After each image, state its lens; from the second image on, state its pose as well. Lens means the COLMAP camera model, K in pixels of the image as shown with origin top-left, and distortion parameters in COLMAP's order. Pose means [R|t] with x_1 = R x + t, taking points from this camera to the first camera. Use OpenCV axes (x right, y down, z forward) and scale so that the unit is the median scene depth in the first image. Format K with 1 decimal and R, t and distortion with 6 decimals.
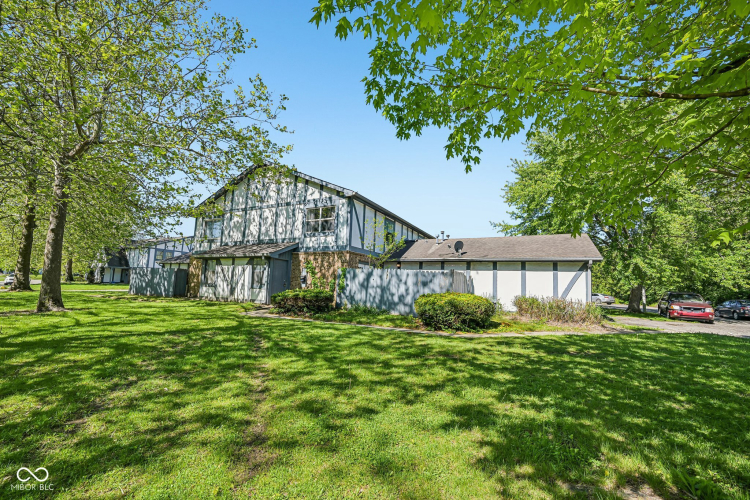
lens RADIAL K [[307.1, 0, 376.3], [0, 307.1, 266.5], [0, 0, 1]] dist [-0.000471, 0.000025]
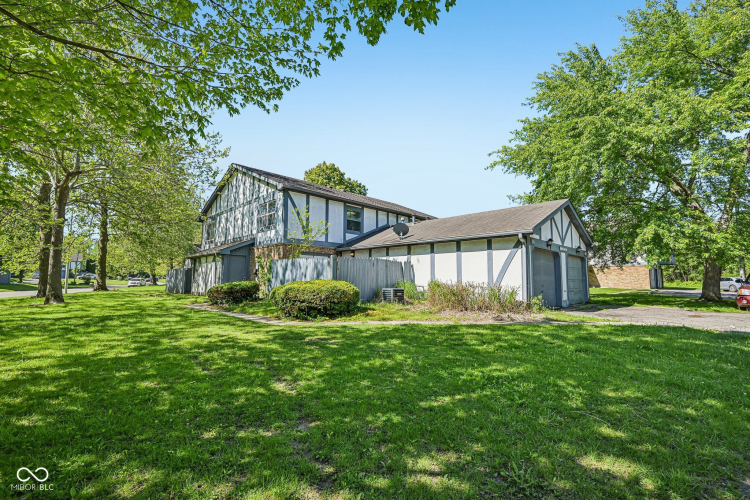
lens RADIAL K [[333.1, 0, 374.6], [0, 333.1, 256.8], [0, 0, 1]] dist [0.001247, 0.000104]
pose [[0.951635, -0.059300, -0.301454, 0.479116], [0.057802, 0.998231, -0.013895, 0.024083], [0.301745, -0.004201, 0.953379, 0.040650]]
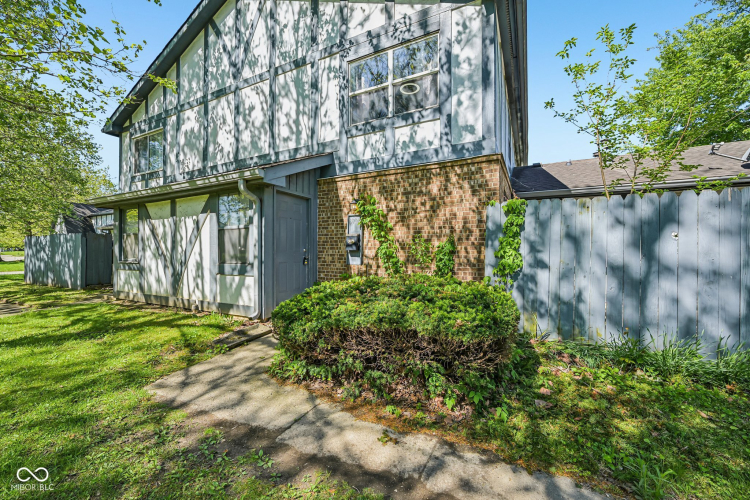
lens RADIAL K [[297.1, 0, 377.7], [0, 297.1, 253.0], [0, 0, 1]] dist [-0.000376, 0.000026]
pose [[0.999016, -0.041672, 0.015167, -0.209532], [0.040310, 0.995886, 0.081154, 0.021538], [-0.018486, -0.080463, 0.996586, 0.612132]]
